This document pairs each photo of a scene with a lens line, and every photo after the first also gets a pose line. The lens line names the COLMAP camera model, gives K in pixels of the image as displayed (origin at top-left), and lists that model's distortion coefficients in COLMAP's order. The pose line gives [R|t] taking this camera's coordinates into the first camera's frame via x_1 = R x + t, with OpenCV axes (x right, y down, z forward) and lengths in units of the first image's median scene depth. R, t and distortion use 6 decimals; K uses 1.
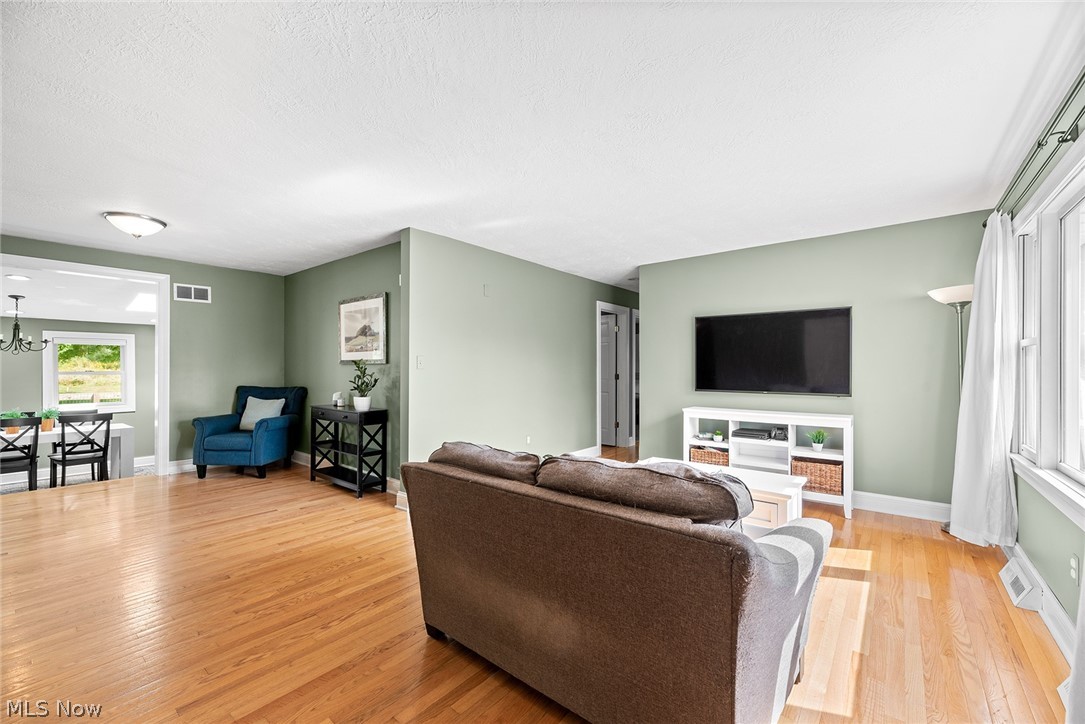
lens RADIAL K [[438.0, 0, 544.2], [0, 438.0, 366.7], [0, 0, 1]] dist [0.003300, -0.000353]
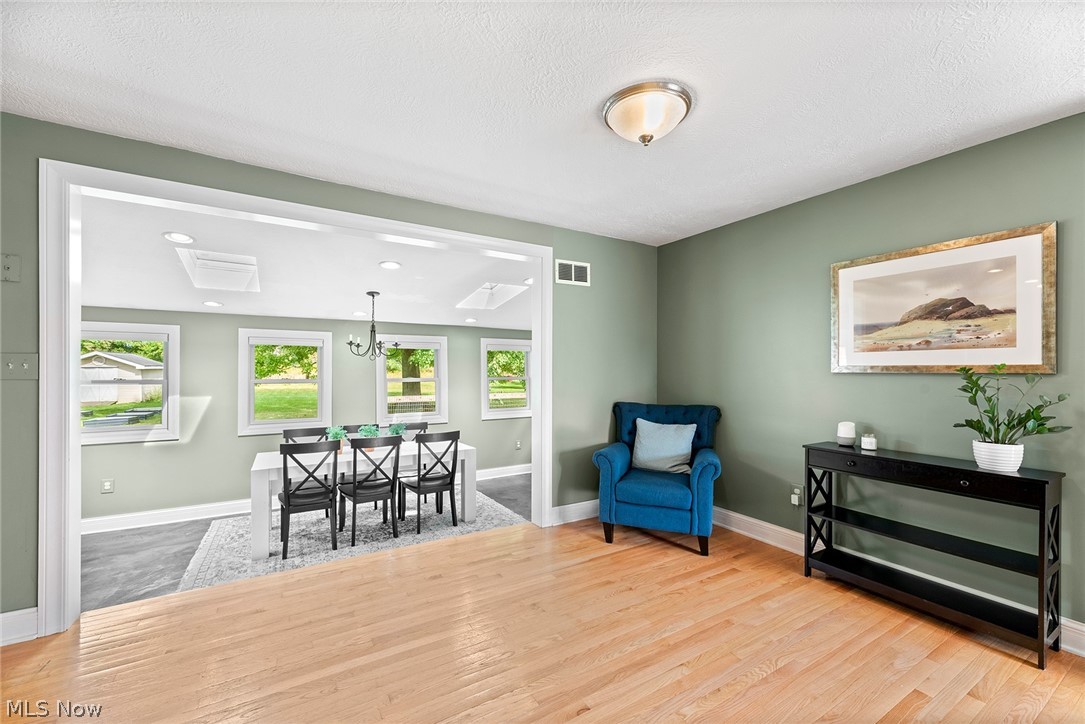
lens RADIAL K [[438.0, 0, 540.8], [0, 438.0, 368.5], [0, 0, 1]] dist [0.003300, -0.000353]
pose [[0.936833, 0.000725, -0.349776, -0.612859], [-0.001582, 0.999996, -0.002165, -0.009321], [0.349773, 0.002582, 0.936831, 0.318035]]
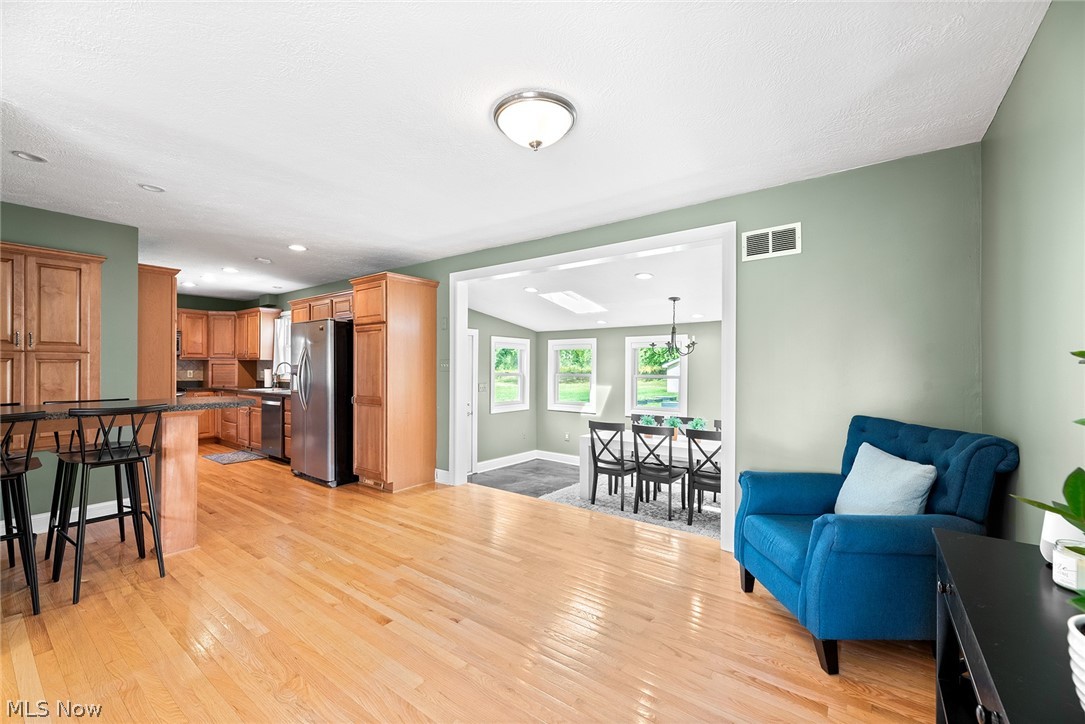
lens RADIAL K [[438.0, 0, 537.6], [0, 438.0, 367.6], [0, 0, 1]] dist [0.003300, -0.000353]
pose [[0.029778, 0.002366, -0.999554, -0.257849], [0.004035, 0.999989, 0.002487, -0.010961], [0.999548, -0.004107, 0.029768, 0.702381]]
